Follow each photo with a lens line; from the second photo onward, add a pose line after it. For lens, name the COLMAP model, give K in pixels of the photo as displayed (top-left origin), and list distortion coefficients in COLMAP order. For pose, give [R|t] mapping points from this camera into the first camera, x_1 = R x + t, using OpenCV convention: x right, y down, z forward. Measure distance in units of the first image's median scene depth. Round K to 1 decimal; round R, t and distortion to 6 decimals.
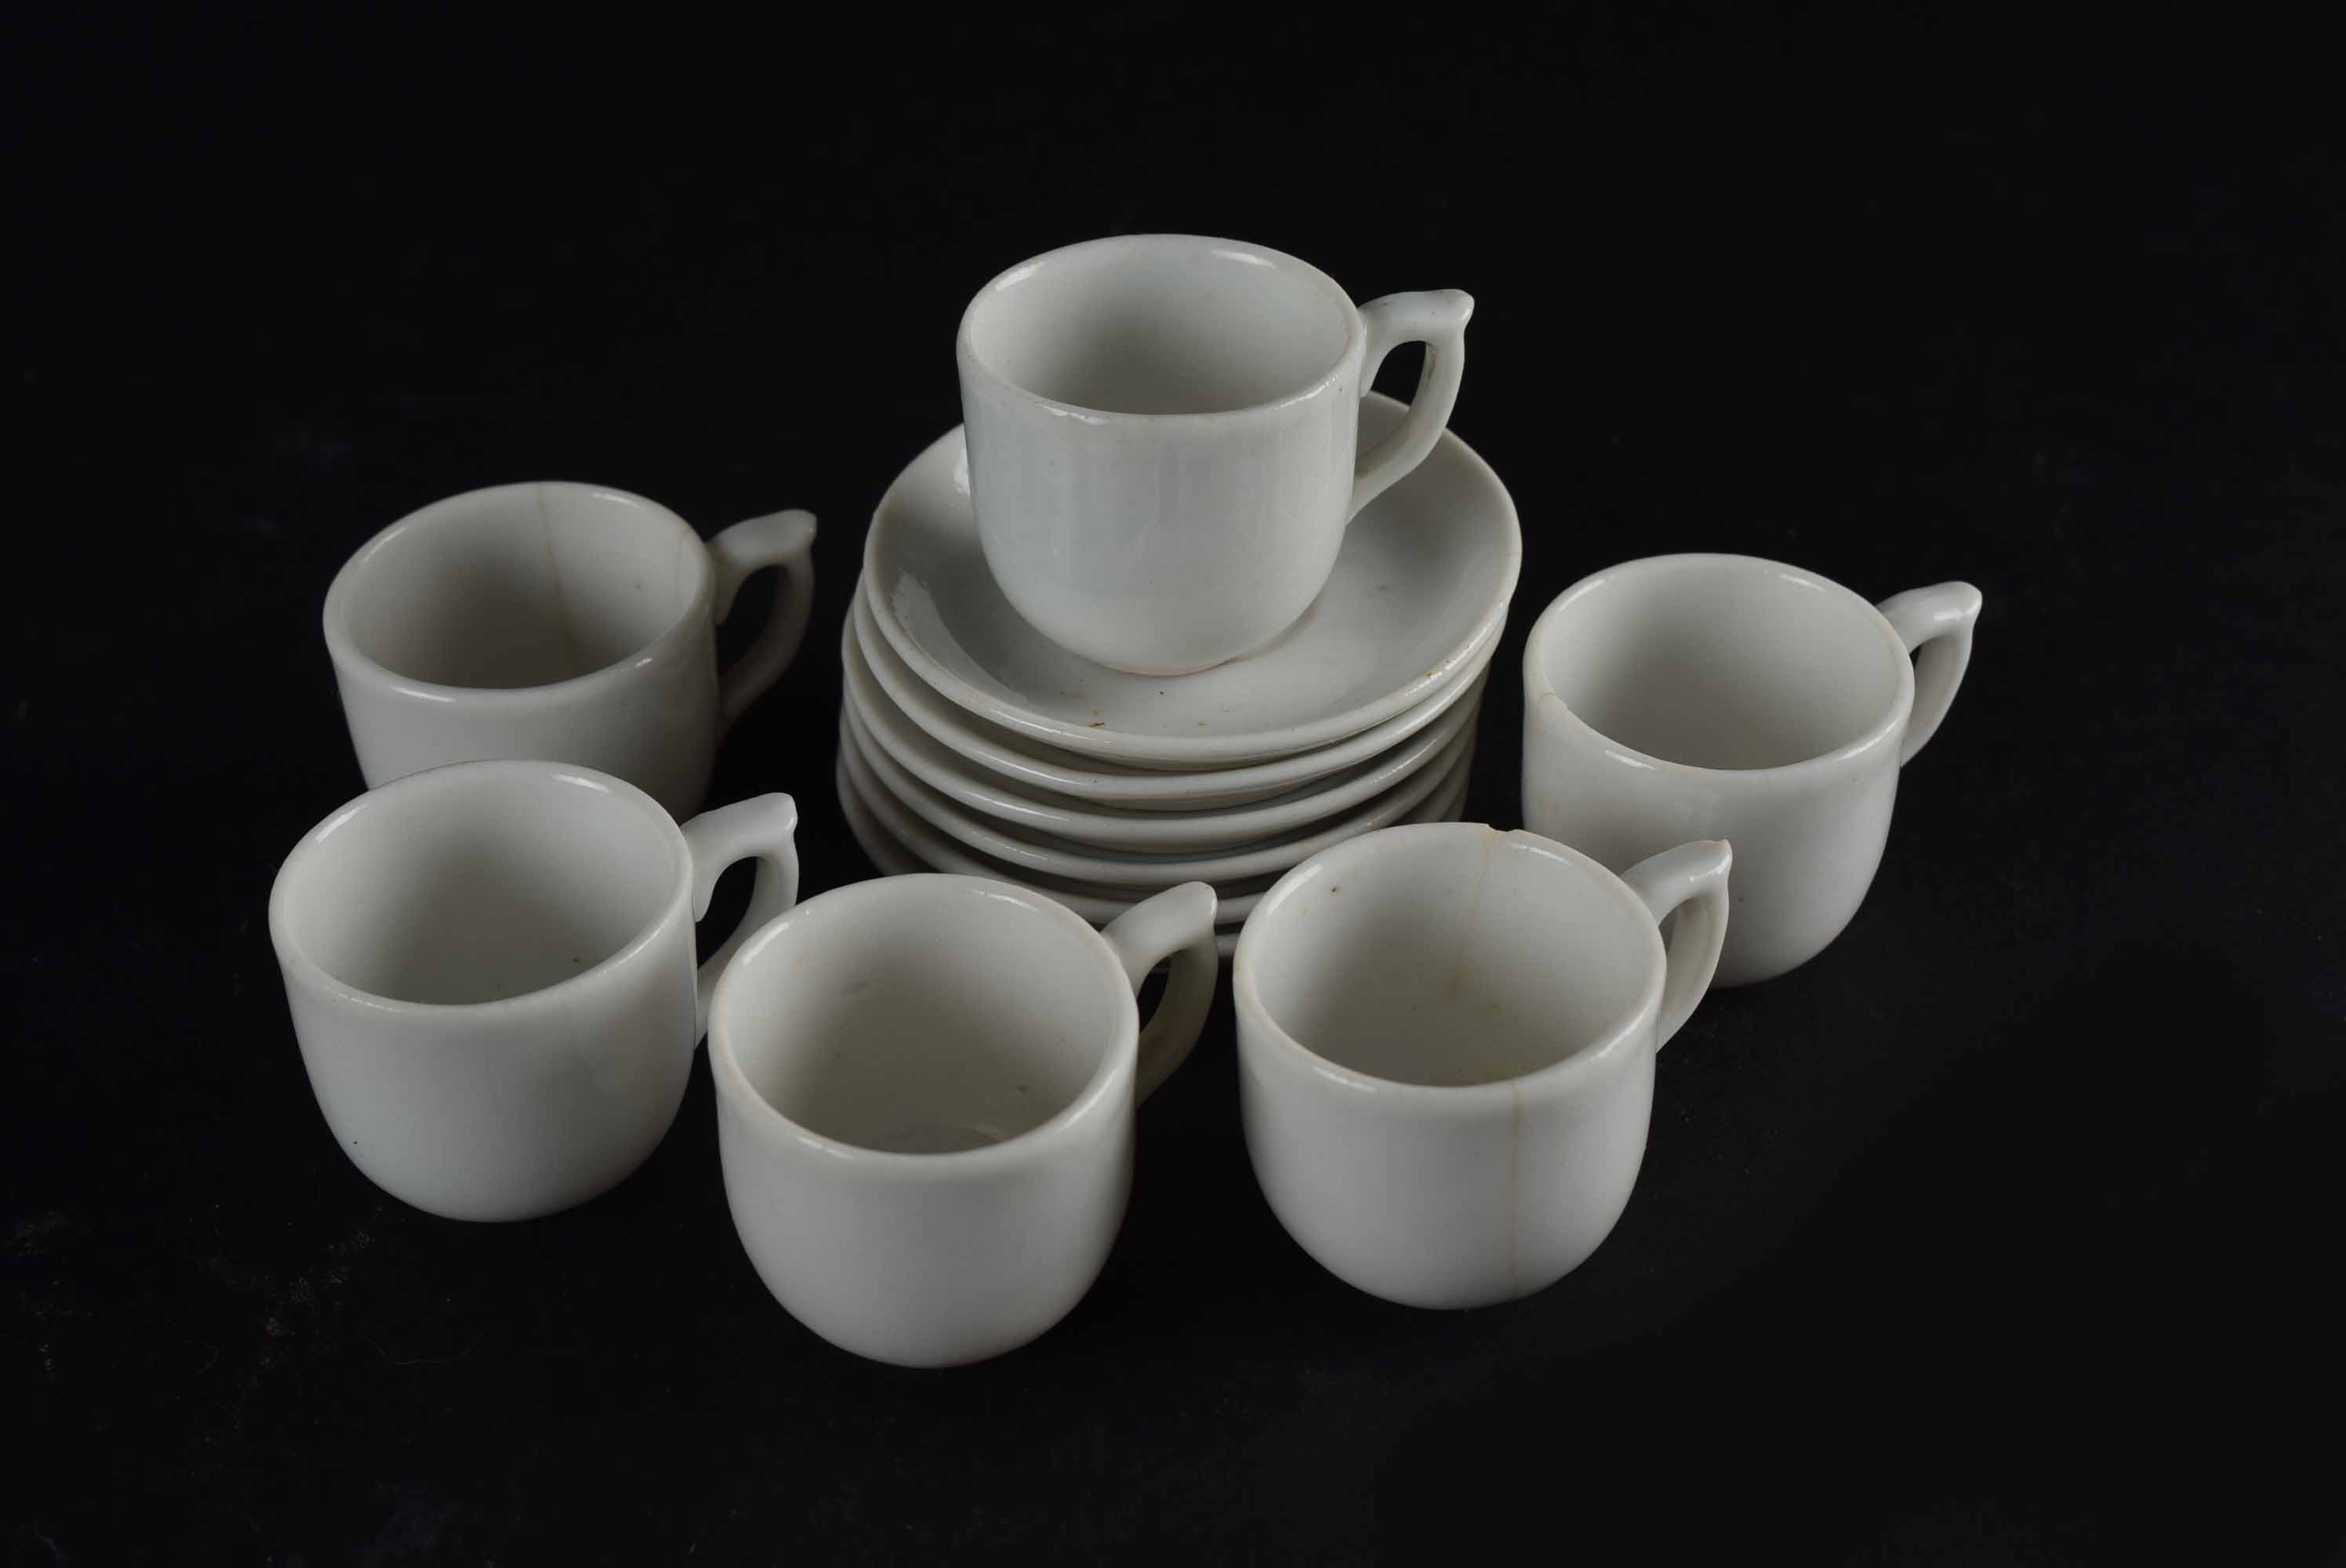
lens RADIAL K [[3816.7, 0, 1148.1], [0, 3816.7, 779.8], [0, 0, 1]] dist [-0.004600, 0.000000]
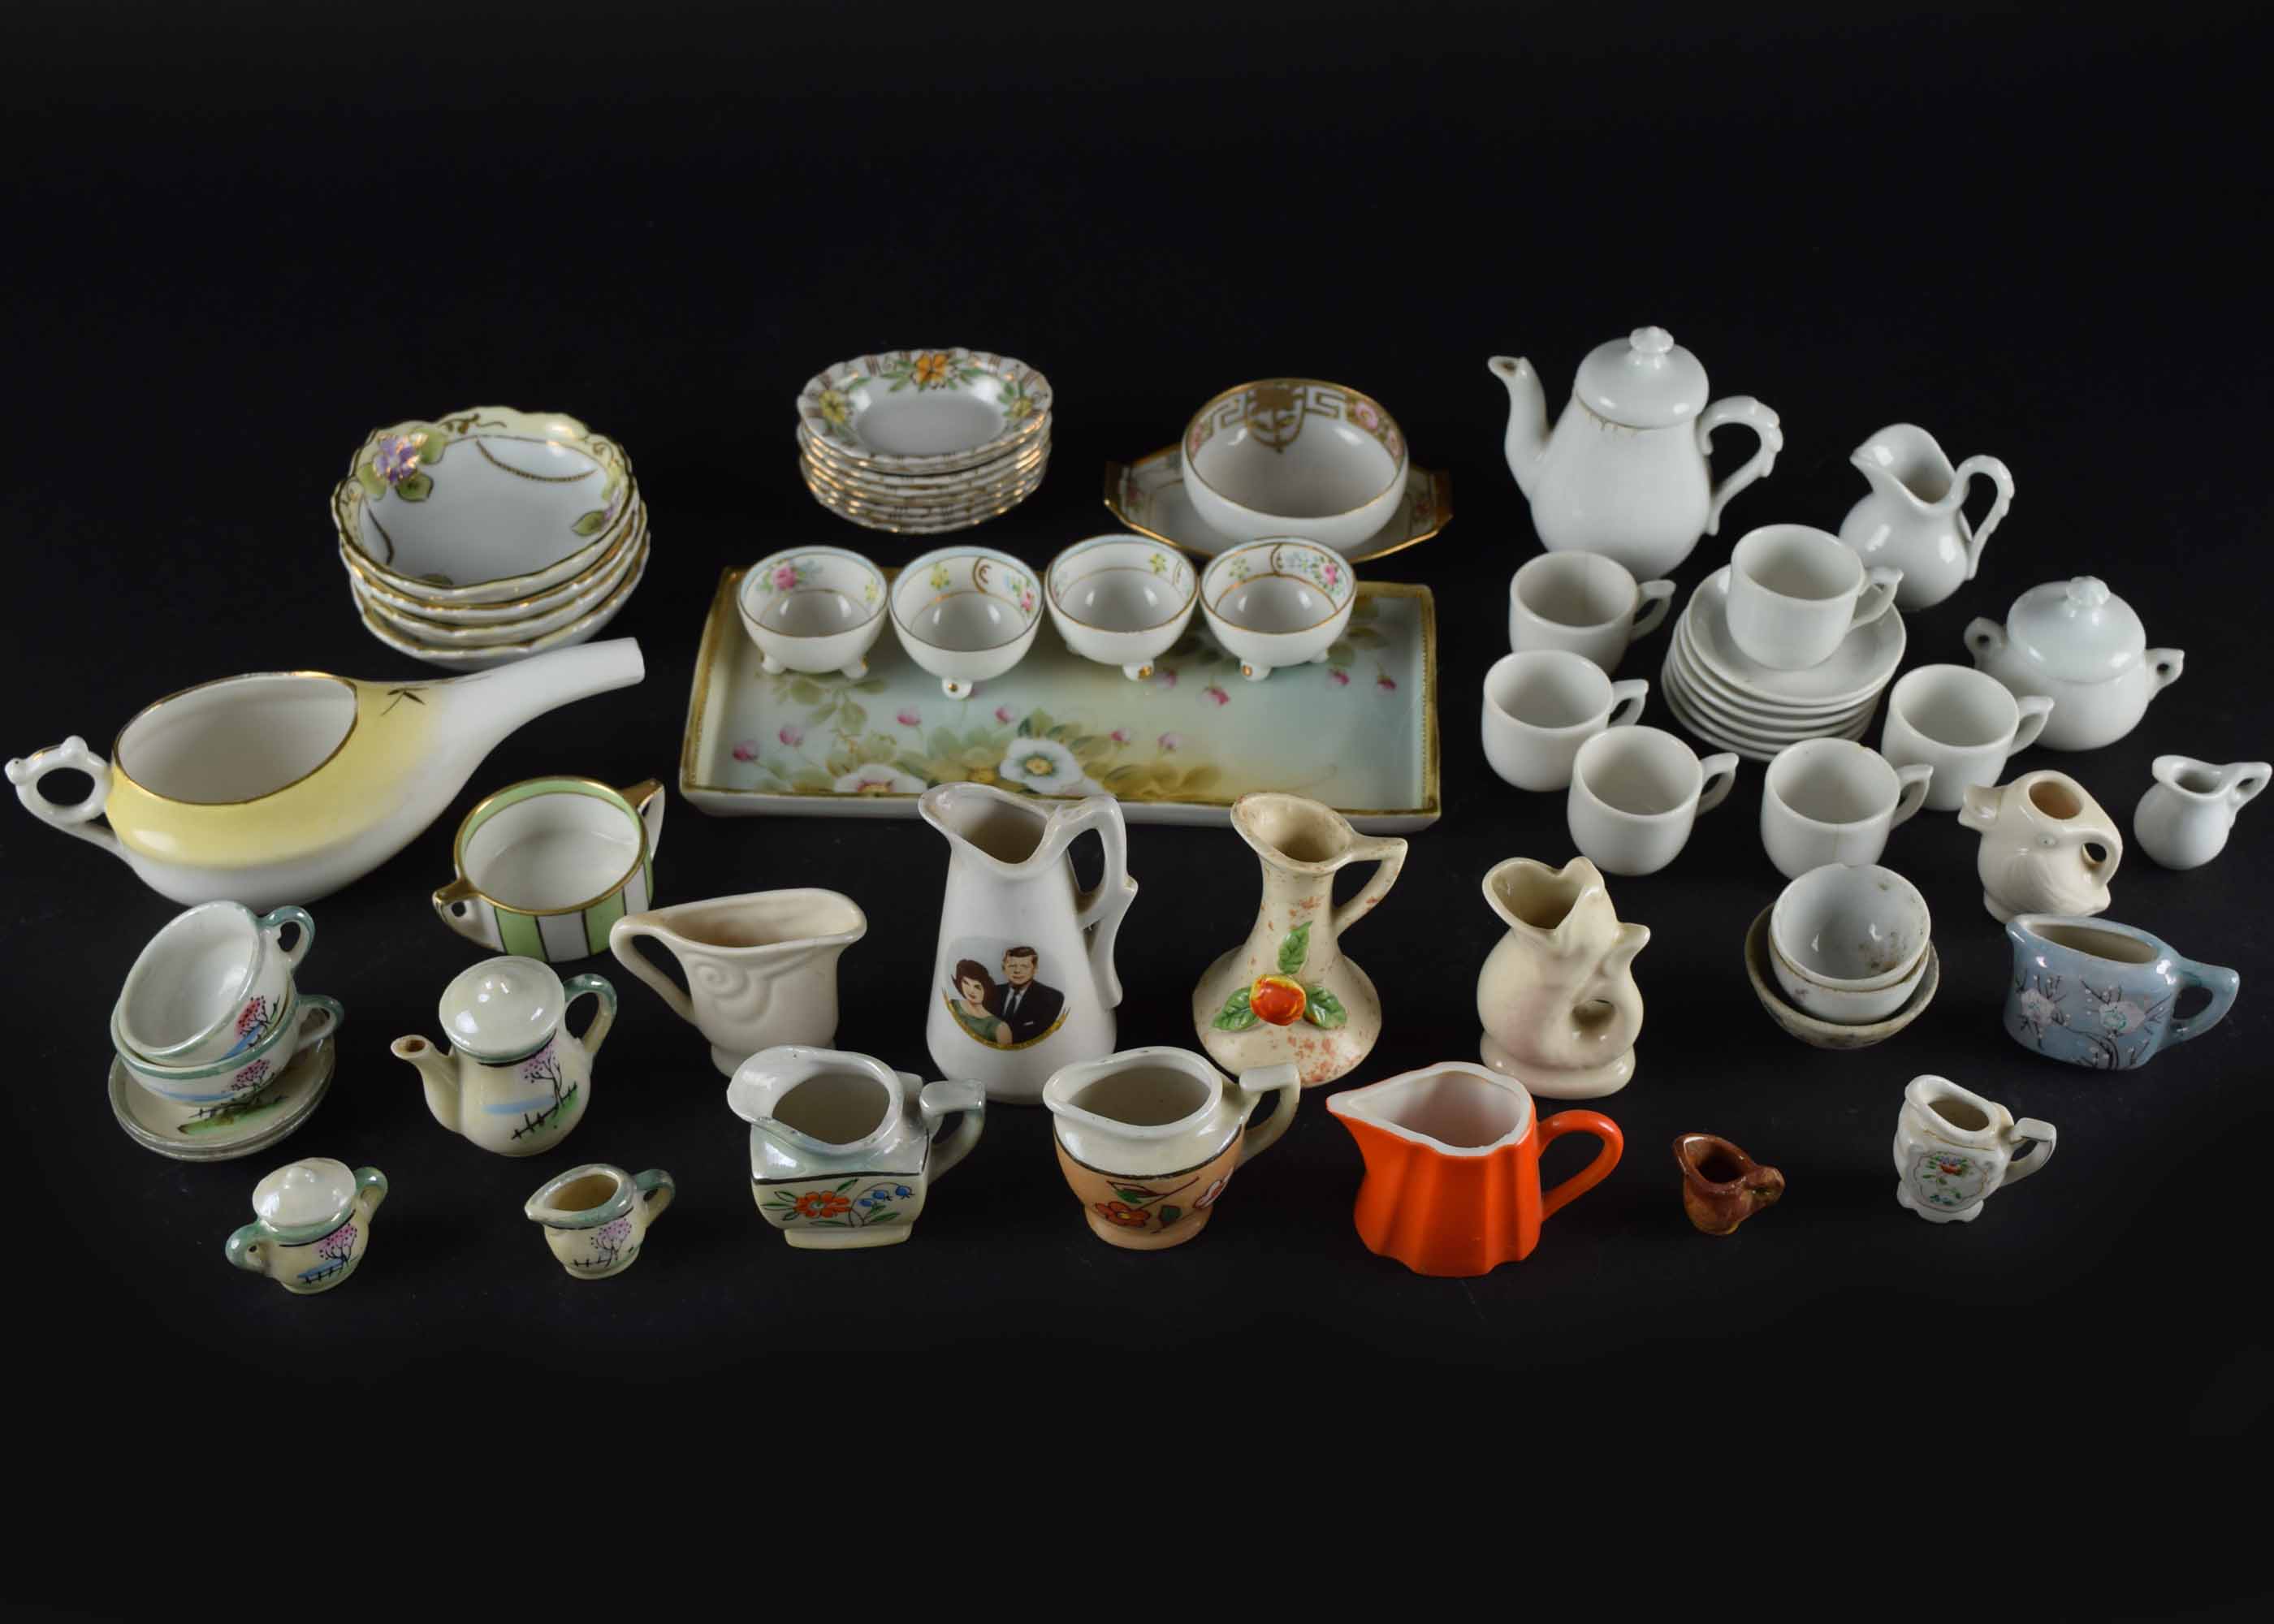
lens RADIAL K [[3007.3, 0, 1149.4], [0, 3007.3, 816.7], [0, 0, 1]] dist [-0.105898, 0.000000]
pose [[0.946690, 0.242763, -0.211766, 0.068248], [-0.213676, 0.965136, 0.151179, -0.172950], [0.241083, -0.097871, 0.965557, -1.487229]]
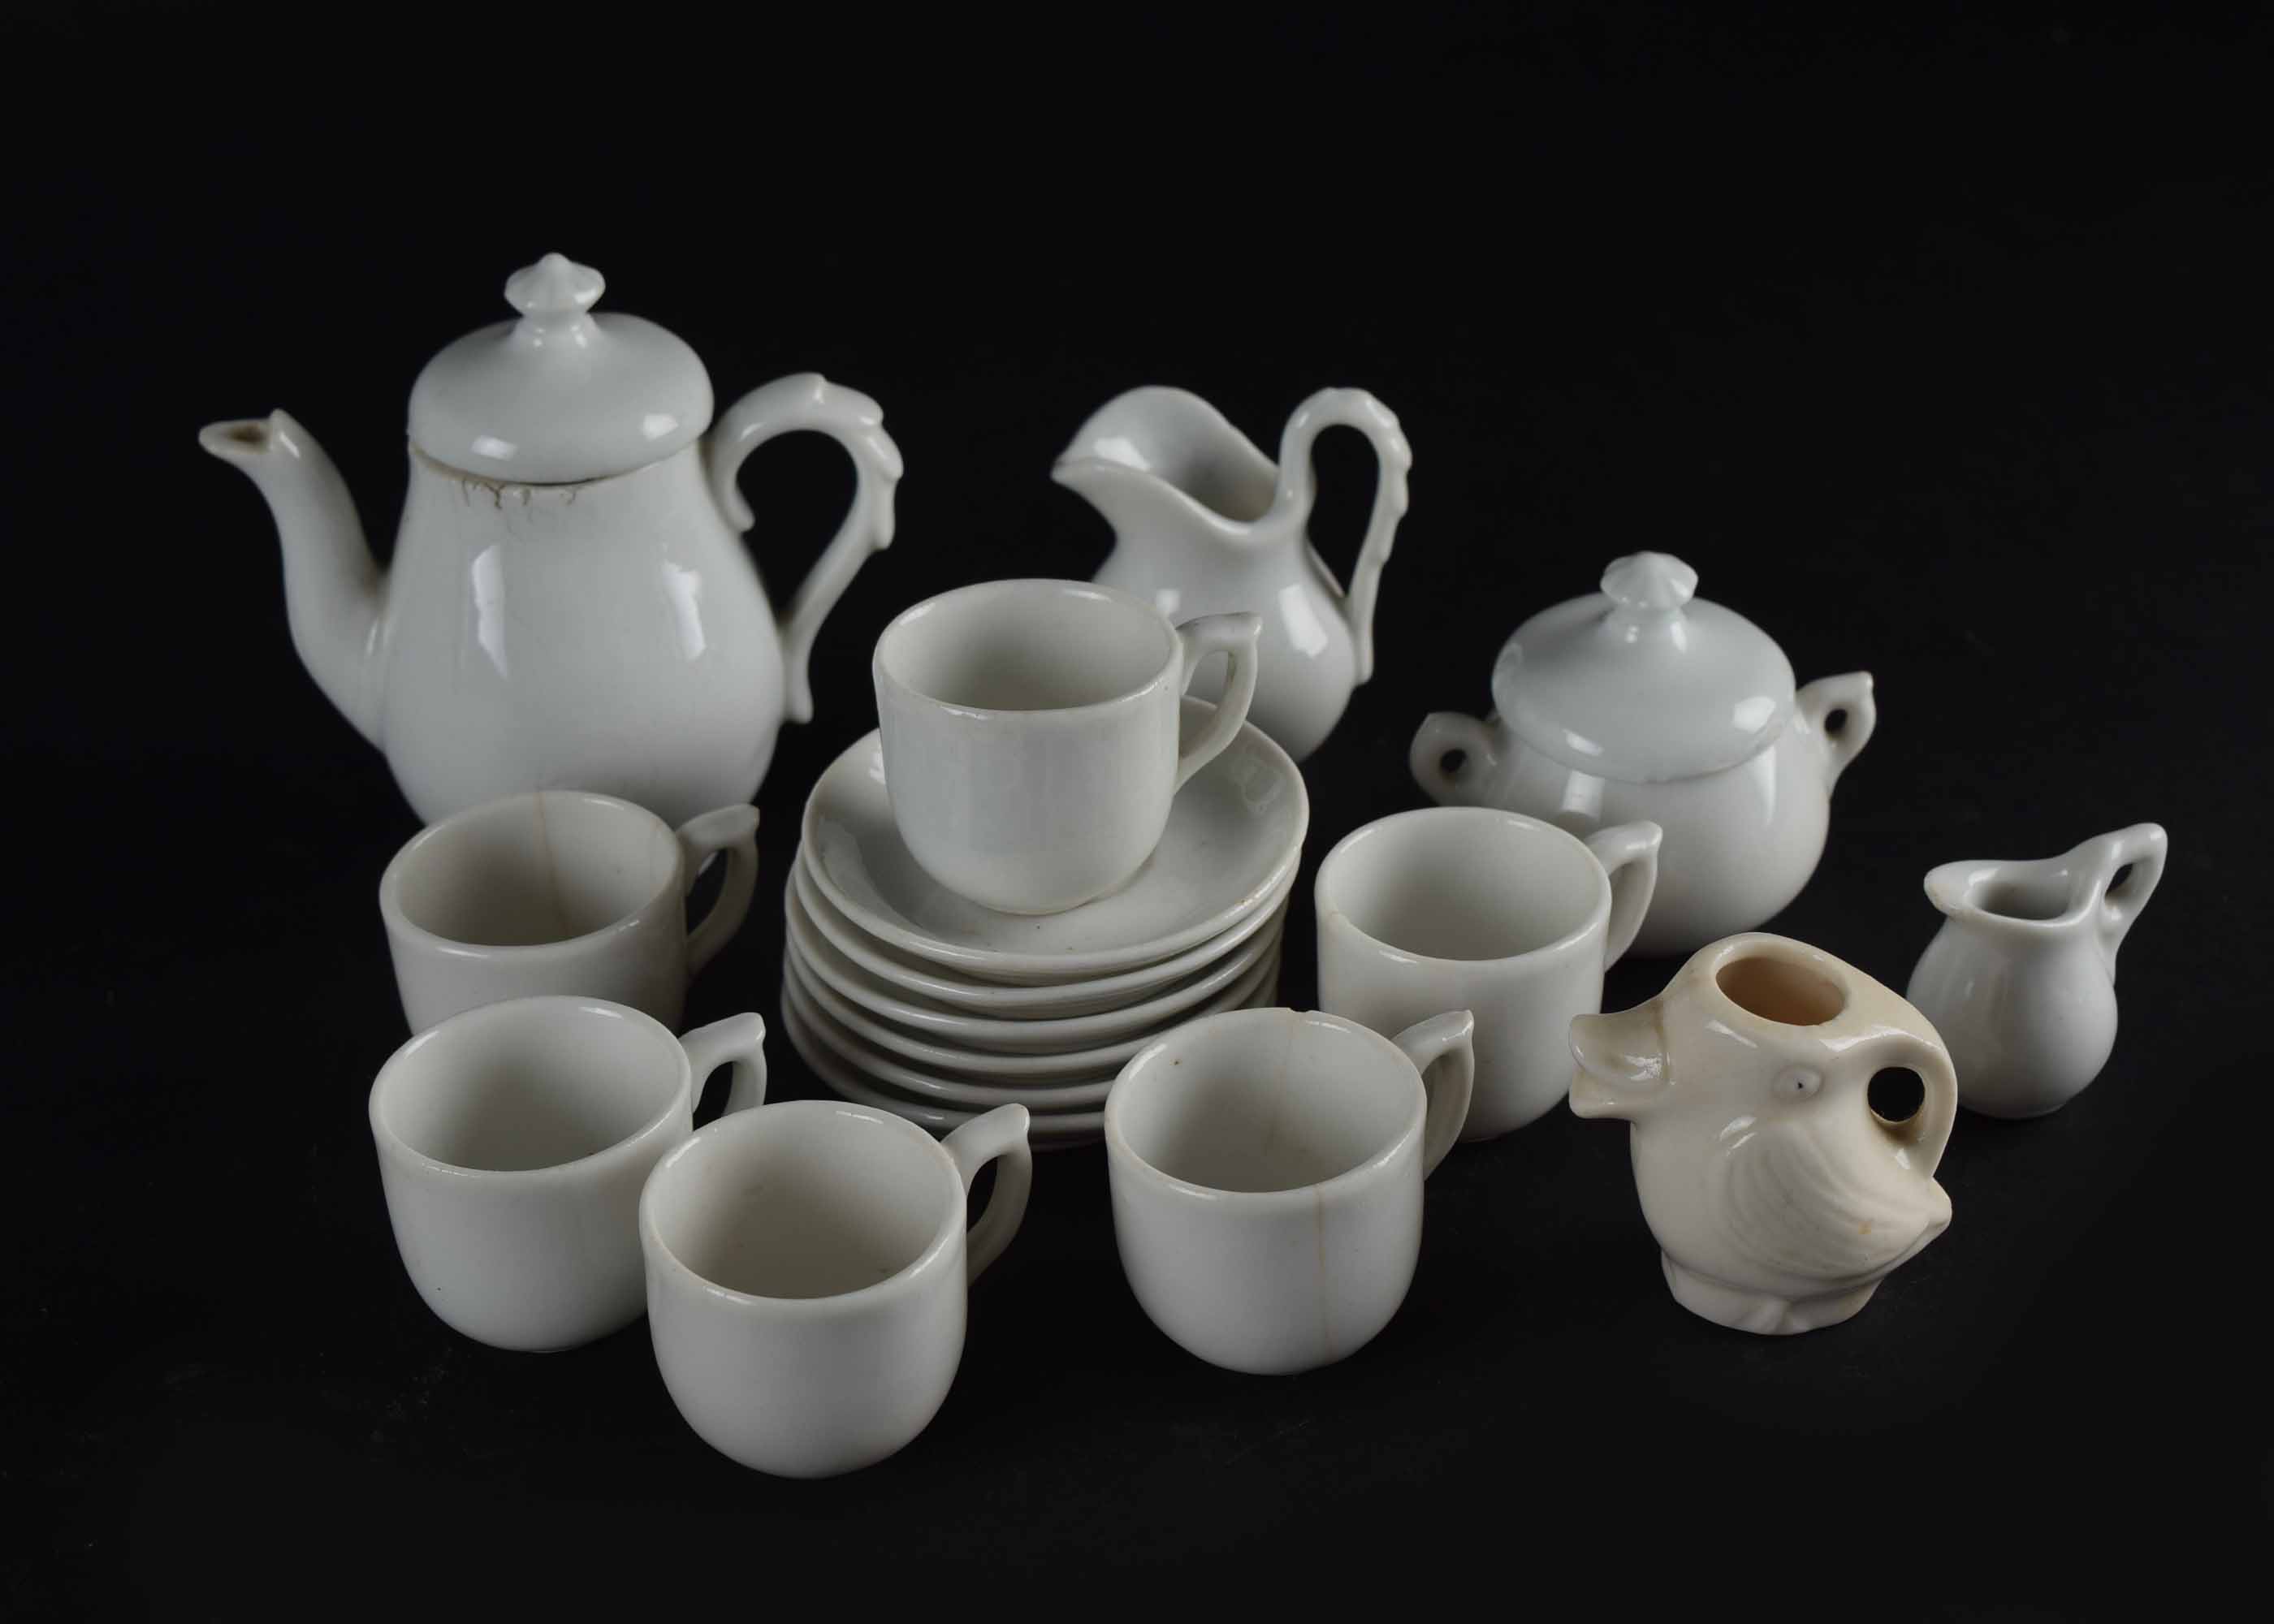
lens RADIAL K [[4094.7, 0, 1159.5], [0, 4094.7, 817.3], [0, 0, 1]] dist [0.003741, 0.000000]
pose [[0.997812, -0.040886, 0.051955, -0.026602], [0.045376, 0.995050, -0.088413, 0.066201], [-0.048083, 0.090577, 0.994728, -0.400216]]
